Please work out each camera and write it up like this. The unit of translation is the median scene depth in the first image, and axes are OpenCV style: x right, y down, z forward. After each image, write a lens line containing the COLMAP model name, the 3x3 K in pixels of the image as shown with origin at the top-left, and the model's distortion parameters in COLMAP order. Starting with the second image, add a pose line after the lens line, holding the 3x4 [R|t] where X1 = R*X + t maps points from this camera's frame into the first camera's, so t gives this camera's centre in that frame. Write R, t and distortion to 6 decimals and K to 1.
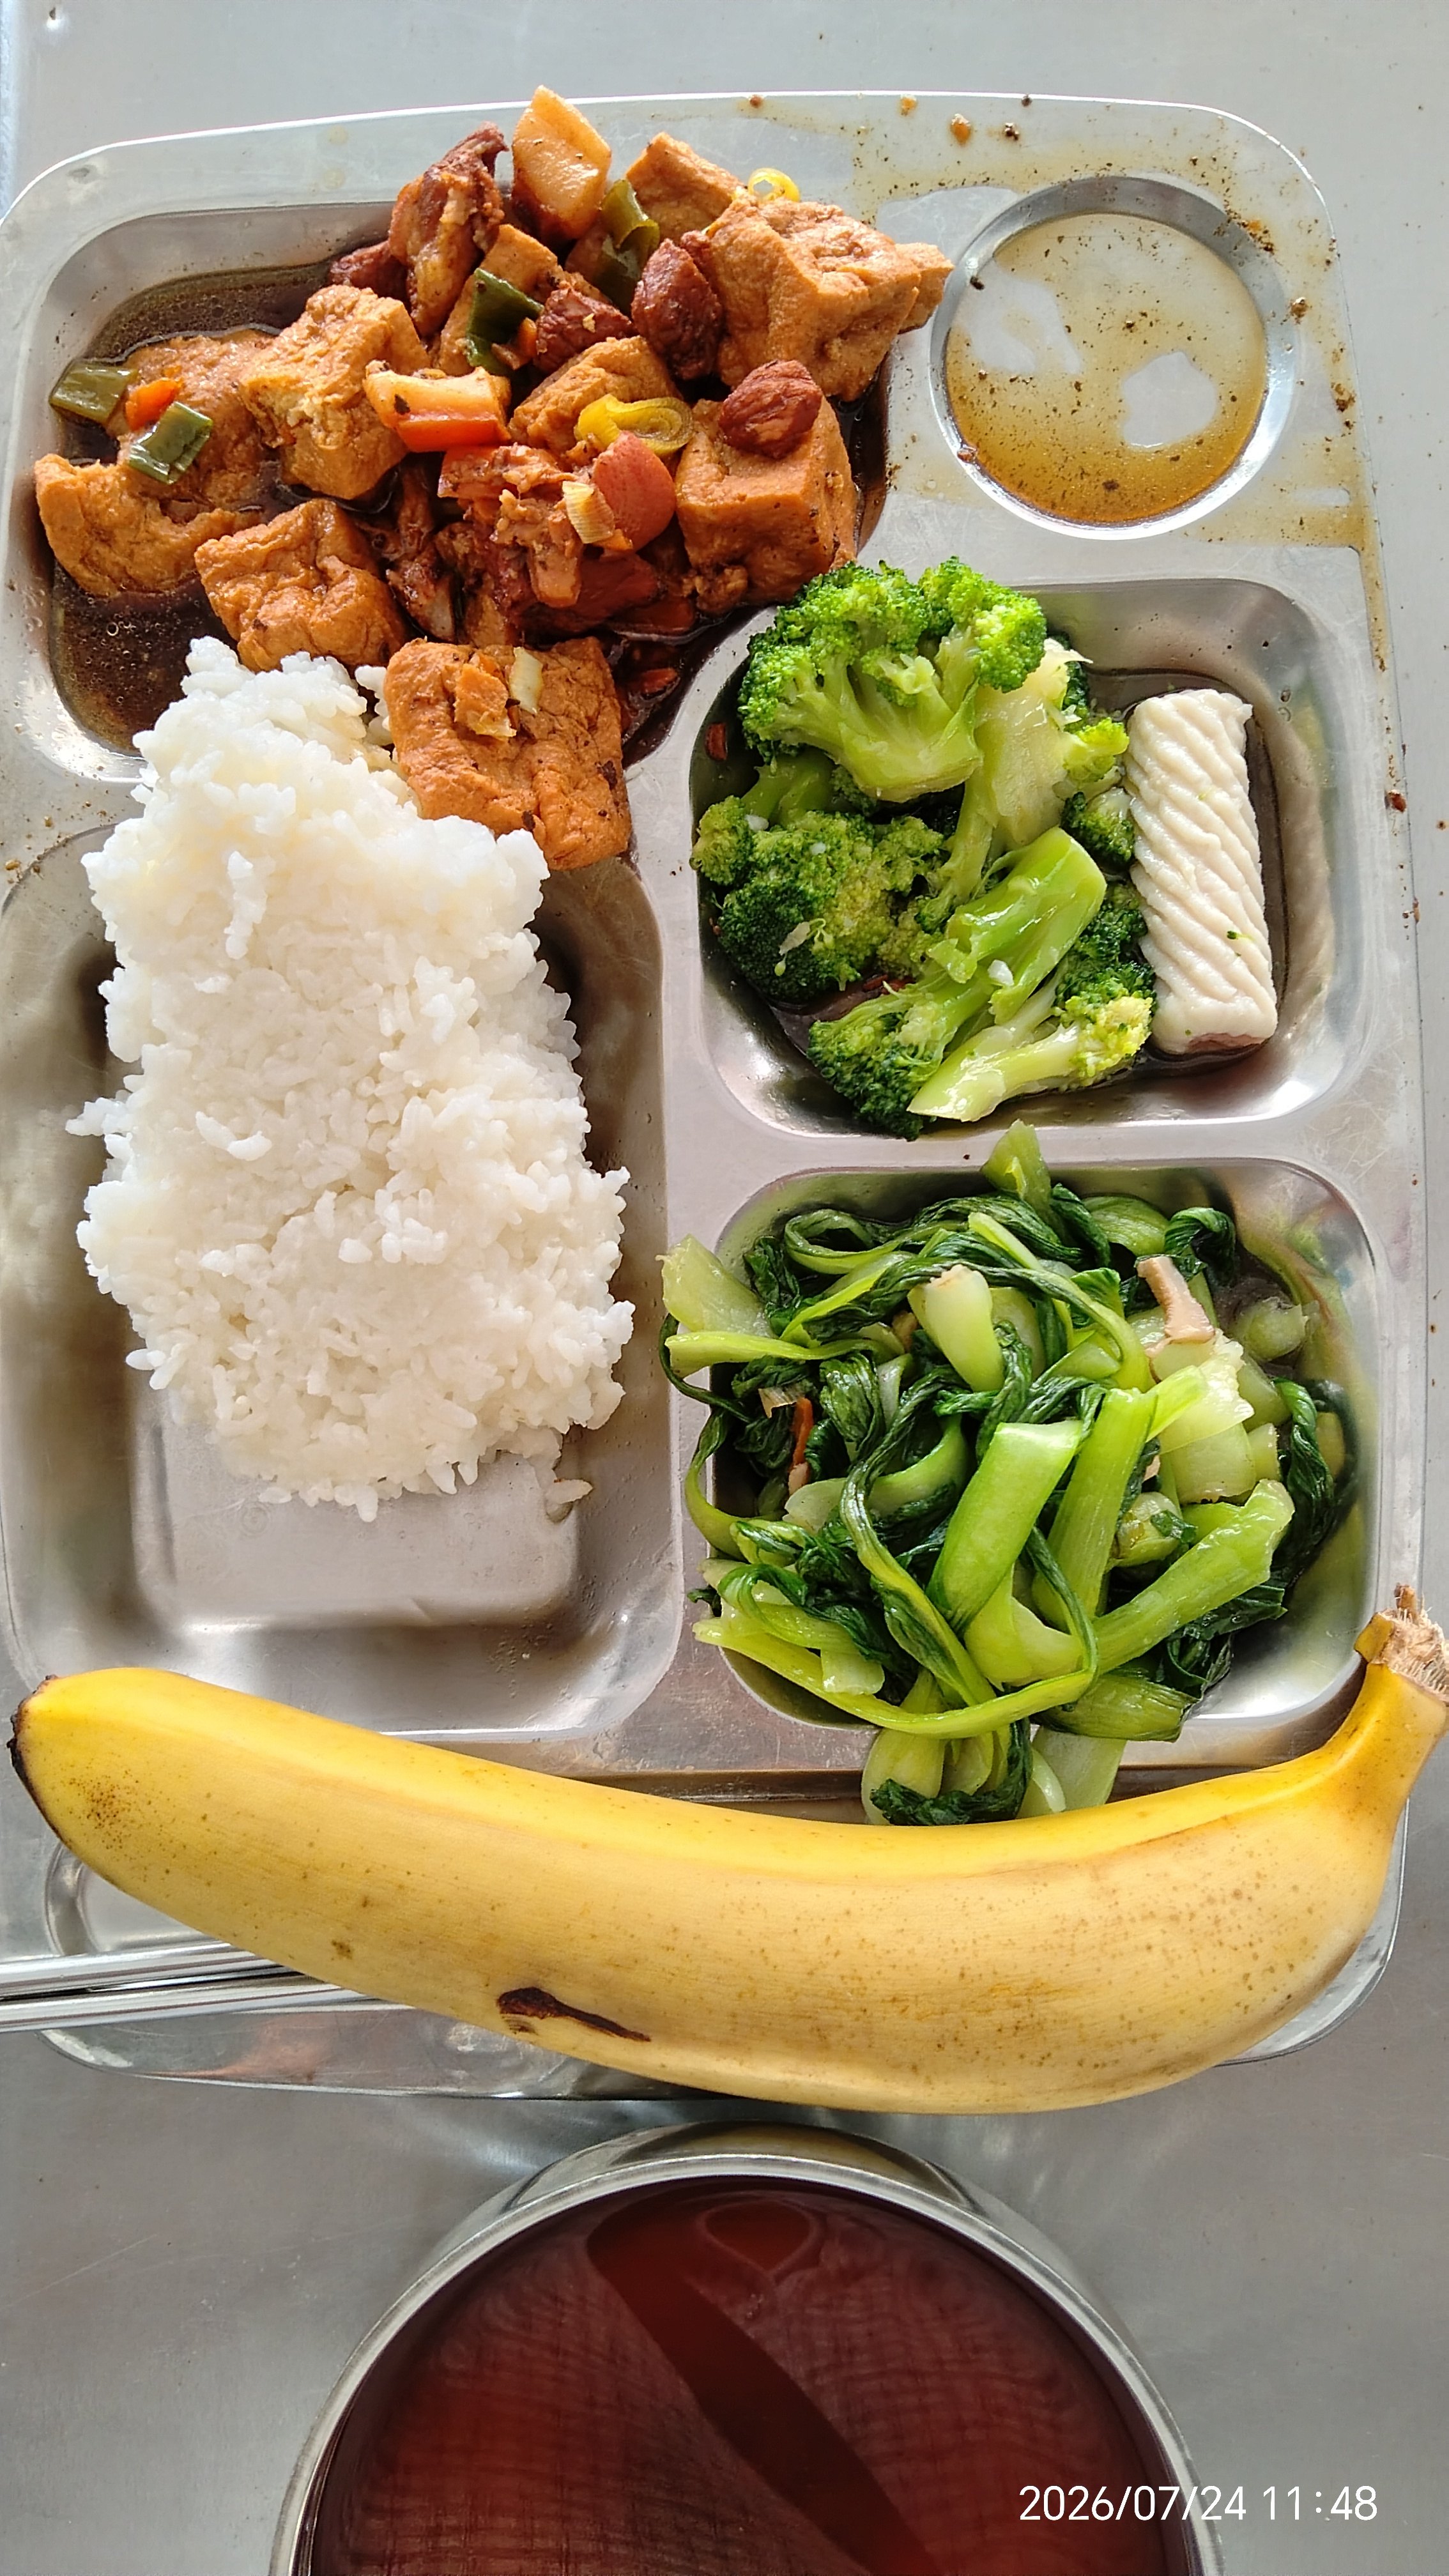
lens RADIAL K [[2114.7, 0, 724.5], [0, 2114.7, 1288.0], [0, 0, 1]] dist [0.108620, -0.275187]
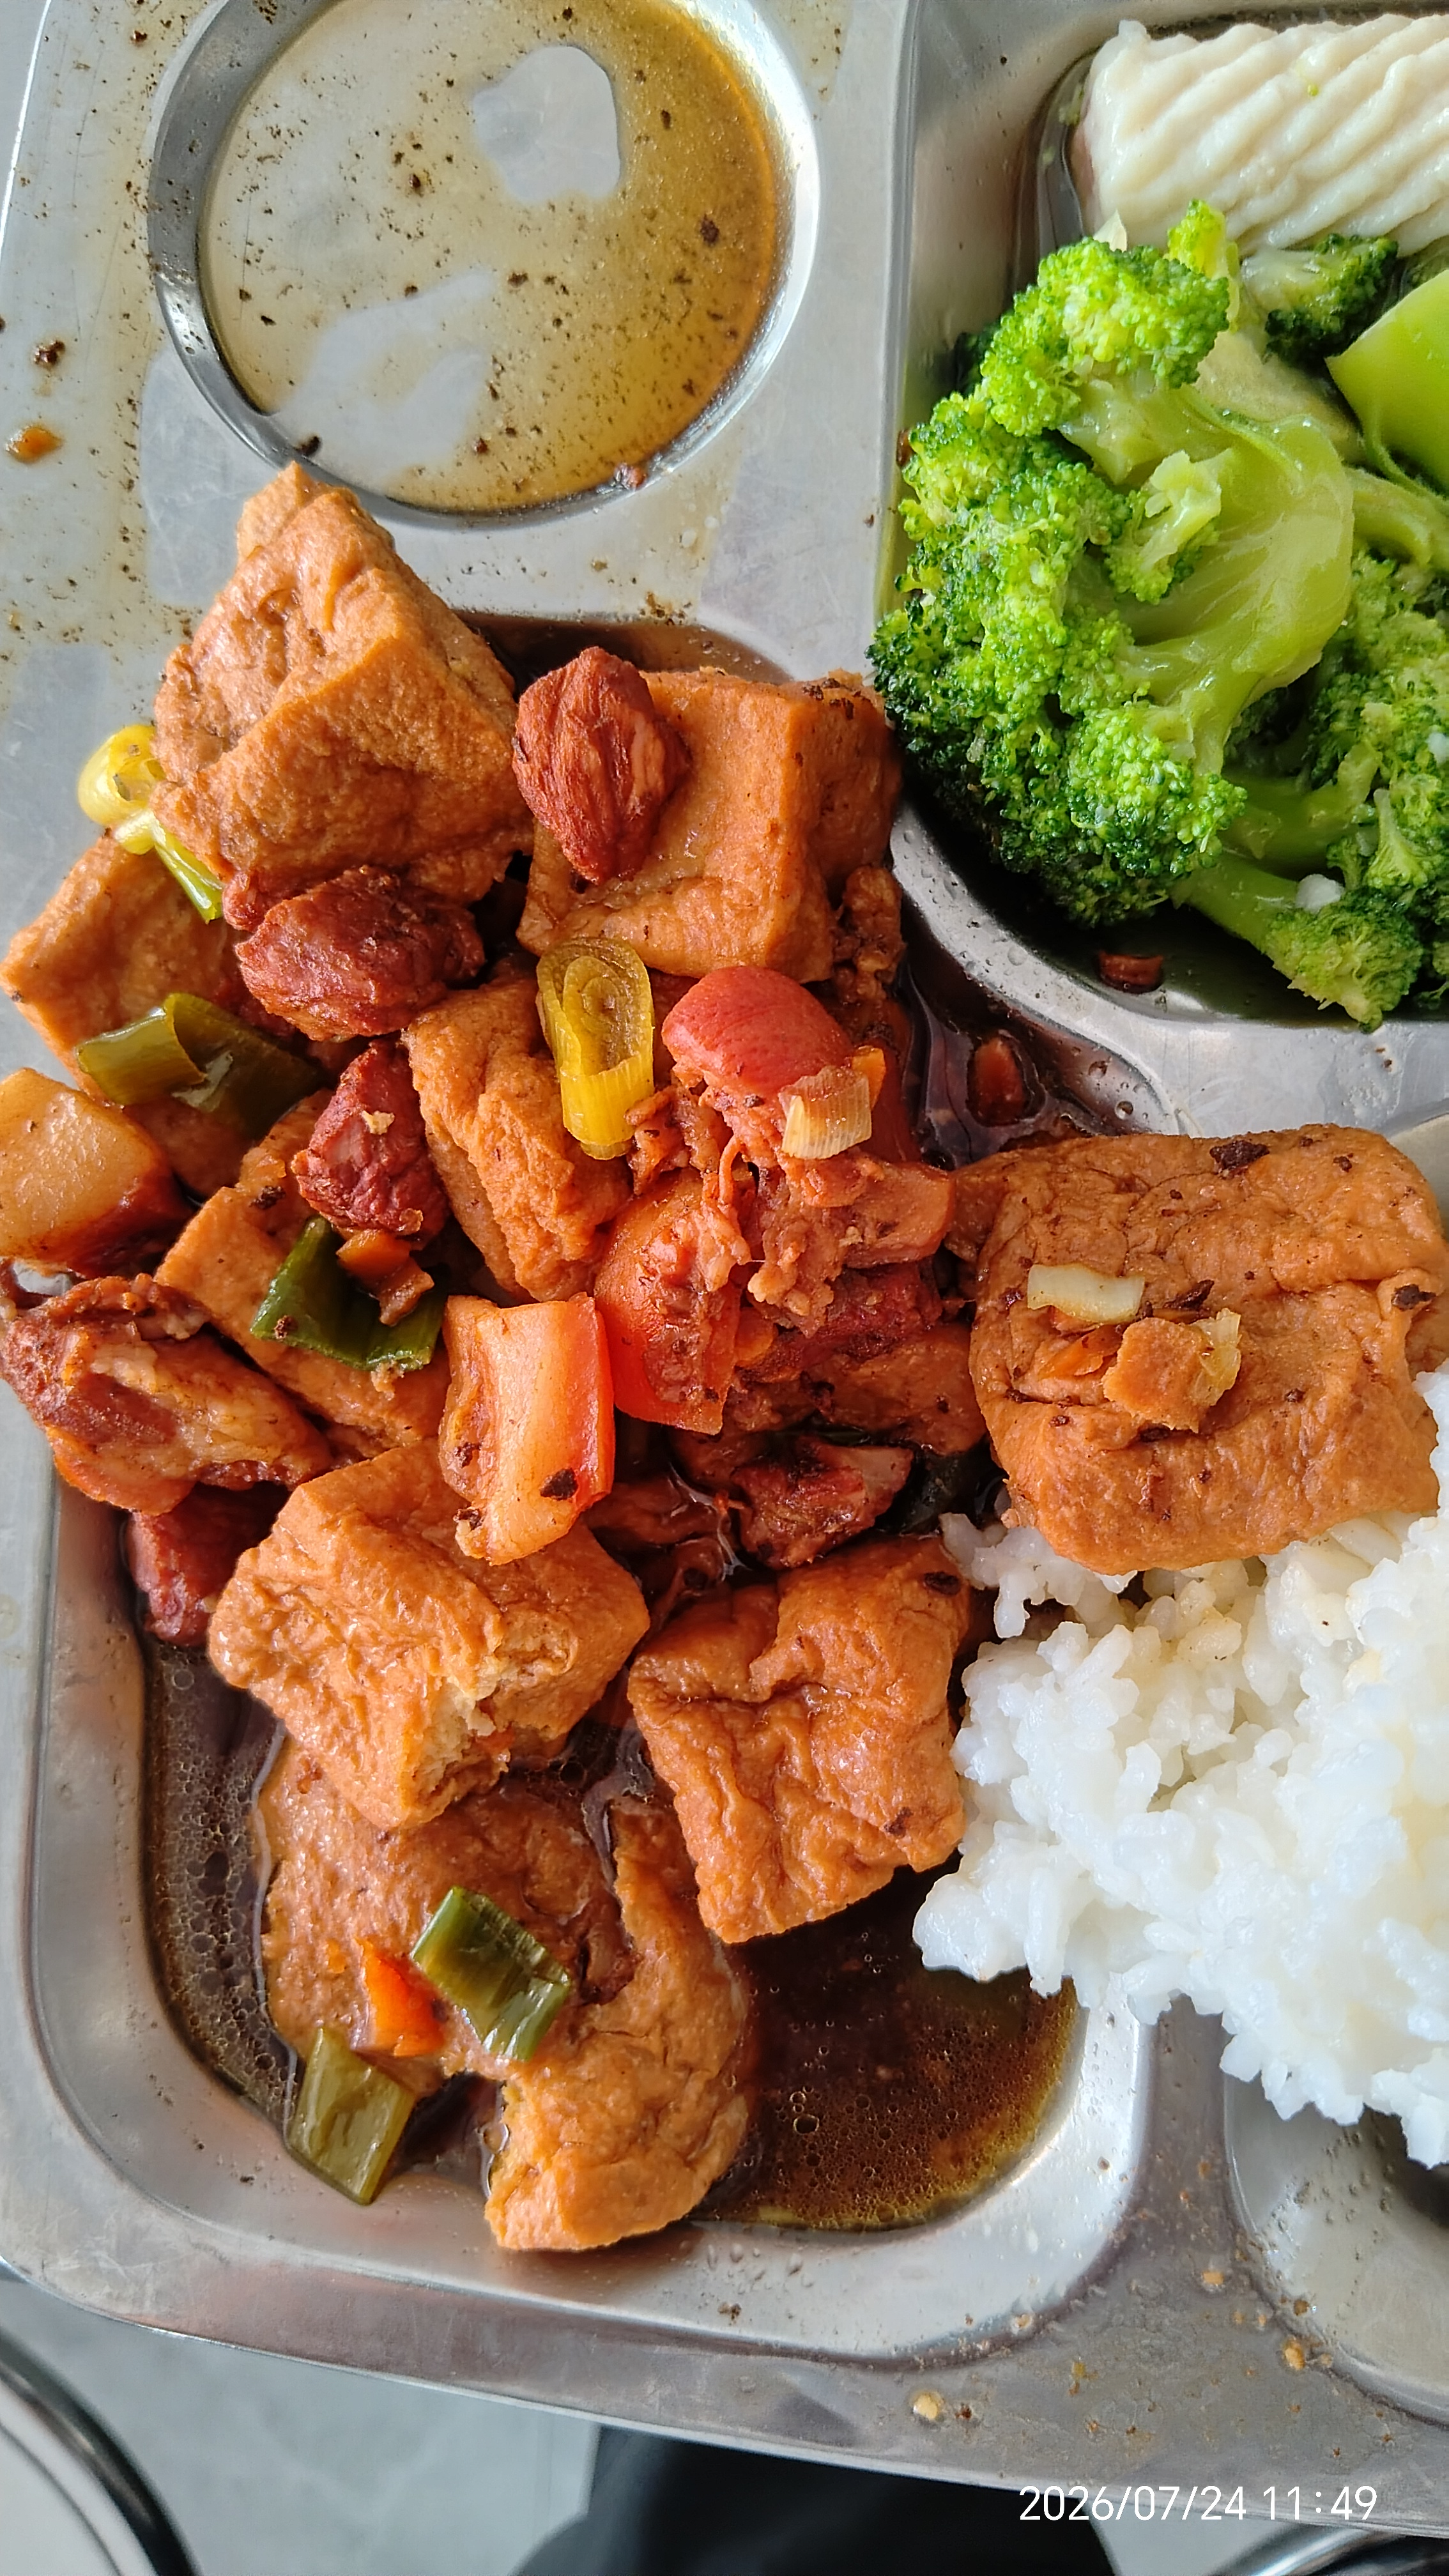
lens RADIAL K [[2114.7, 0, 724.5], [0, 2114.7, 1288.0], [0, 0, 1]] dist [0.108620, -0.275187]
pose [[0.076101, -0.994411, 0.073177, -0.133892], [0.997094, 0.075636, -0.009103, -0.360786], [0.003517, 0.073657, 0.997277, 0.495743]]
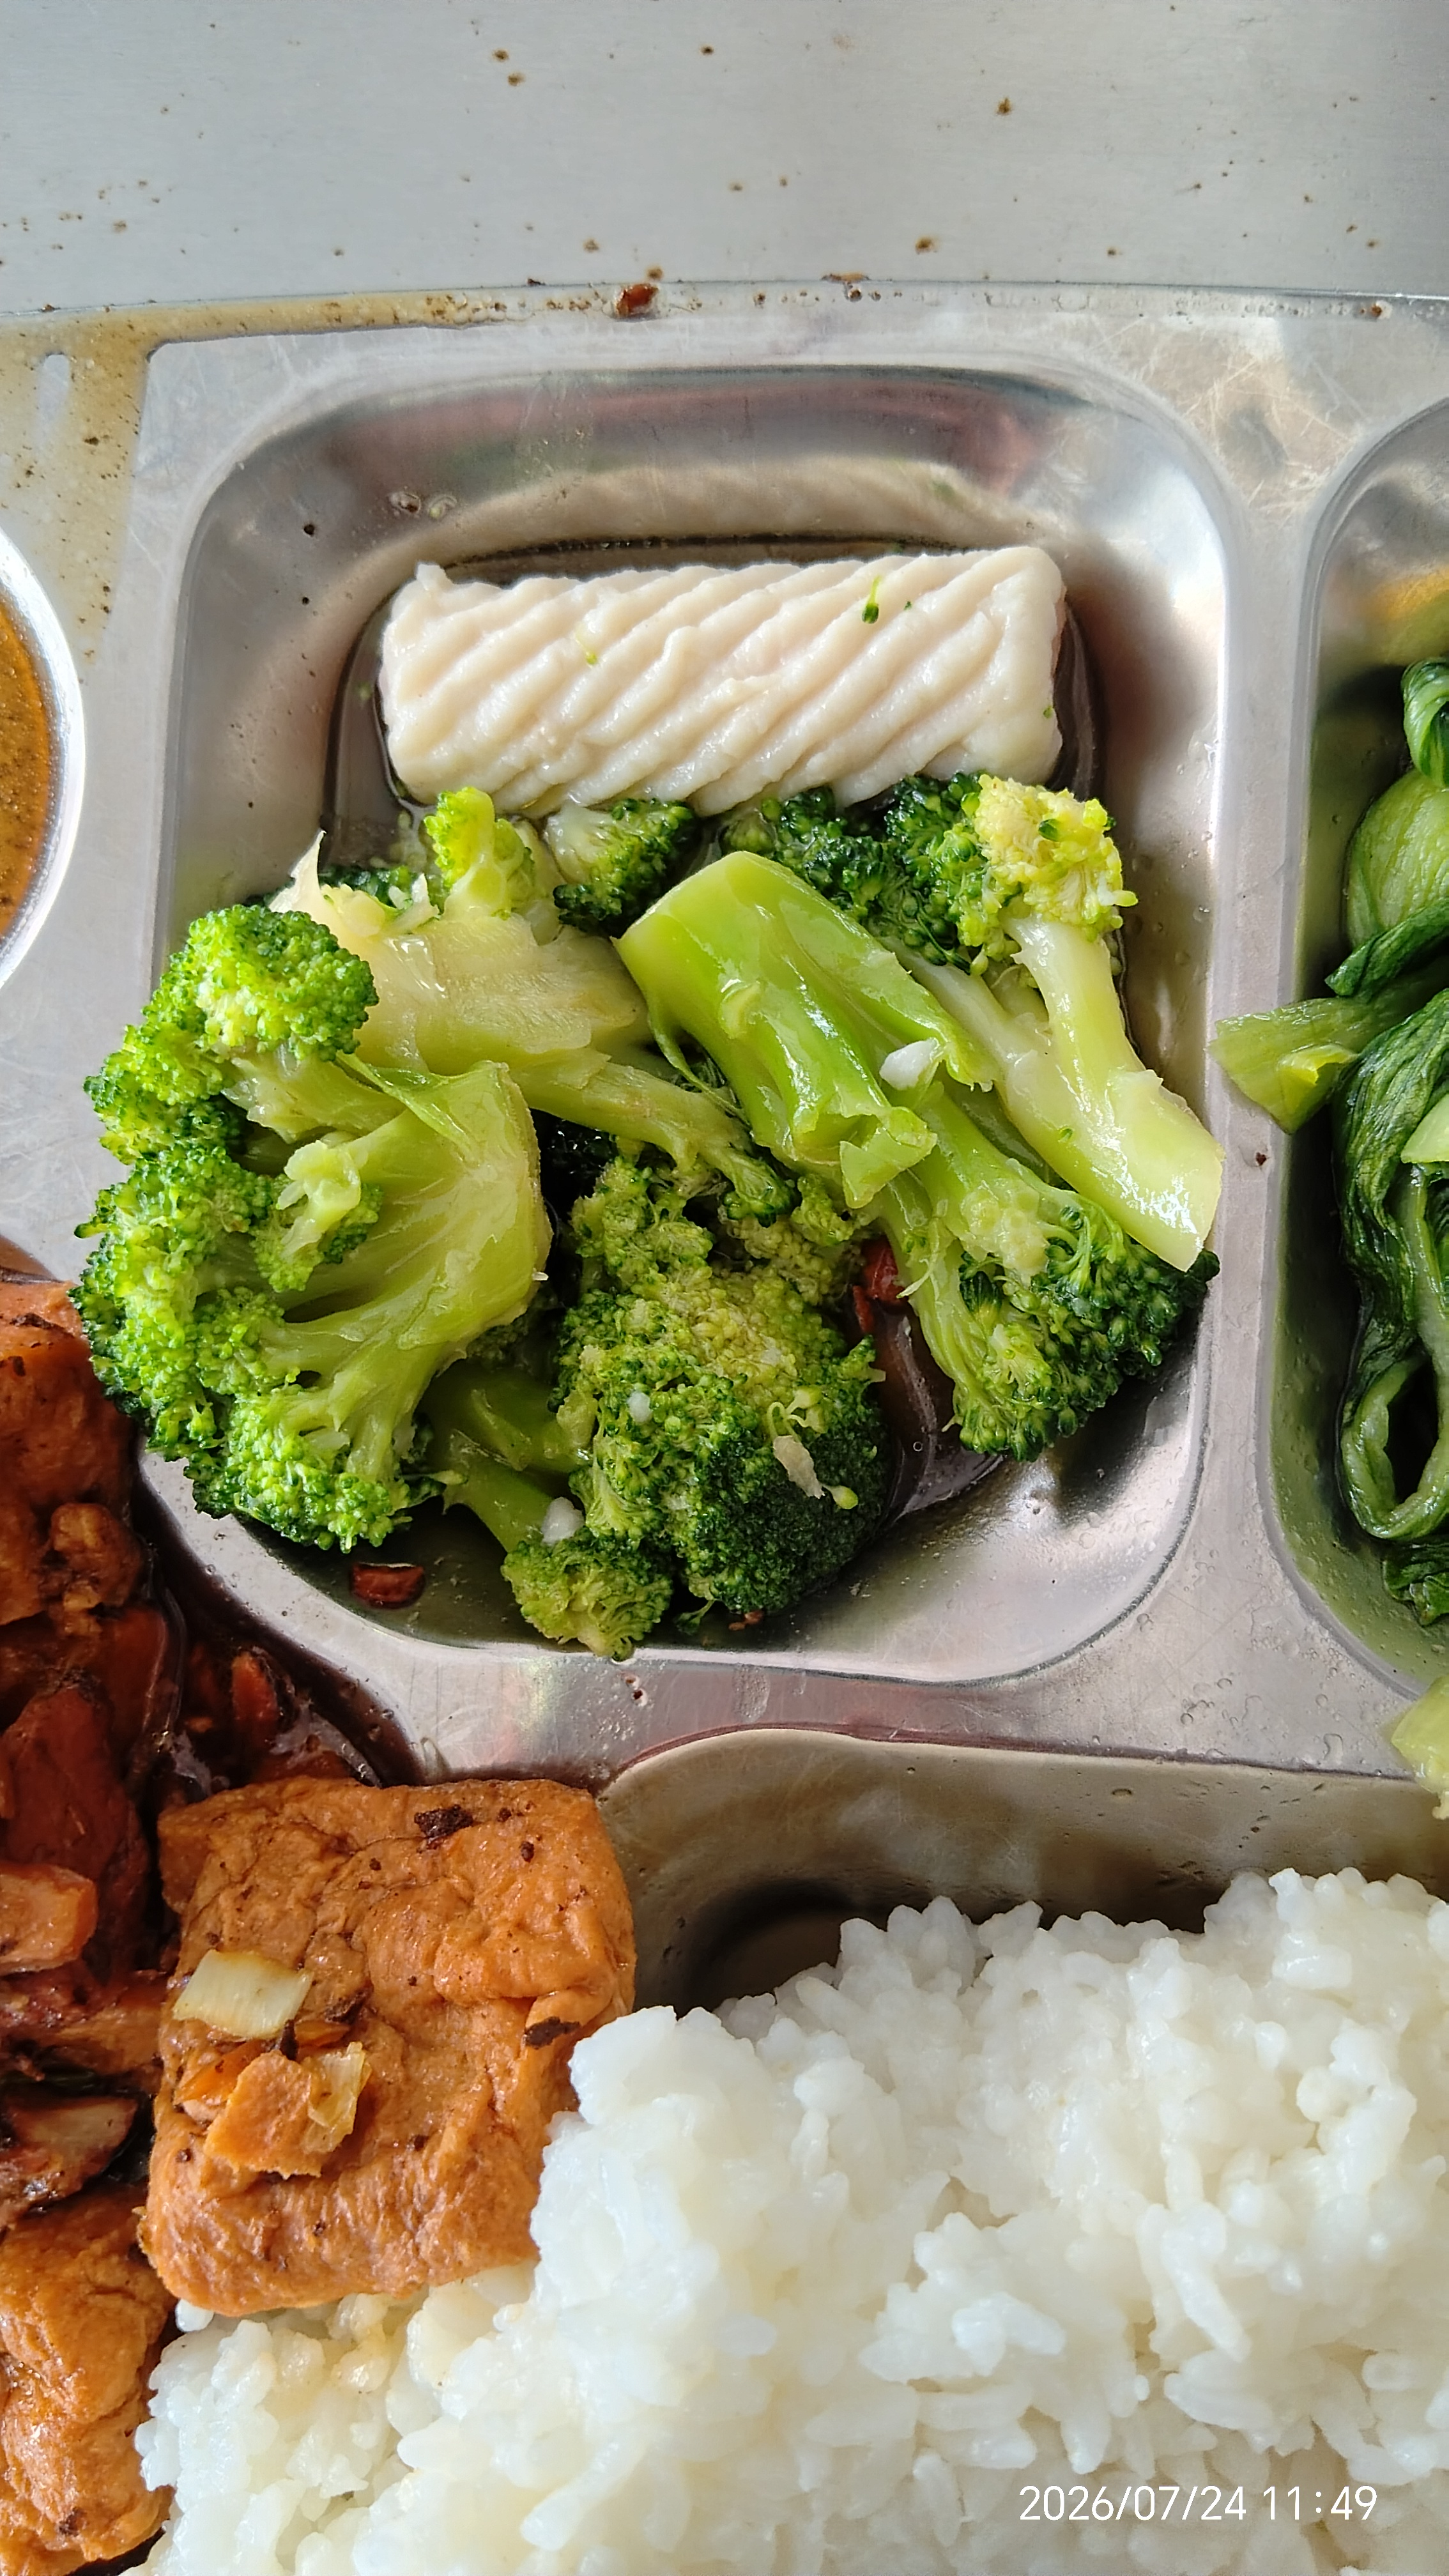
lens RADIAL K [[2129.8, 0, 724.5], [0, 2129.8, 1288.0], [0, 0, 1]] dist [0.052800, -0.161954]
pose [[0.084546, -0.993164, 0.080486, 0.033604], [0.996330, 0.083179, -0.020196, -0.179005], [0.013364, 0.081898, 0.996551, 0.507364]]
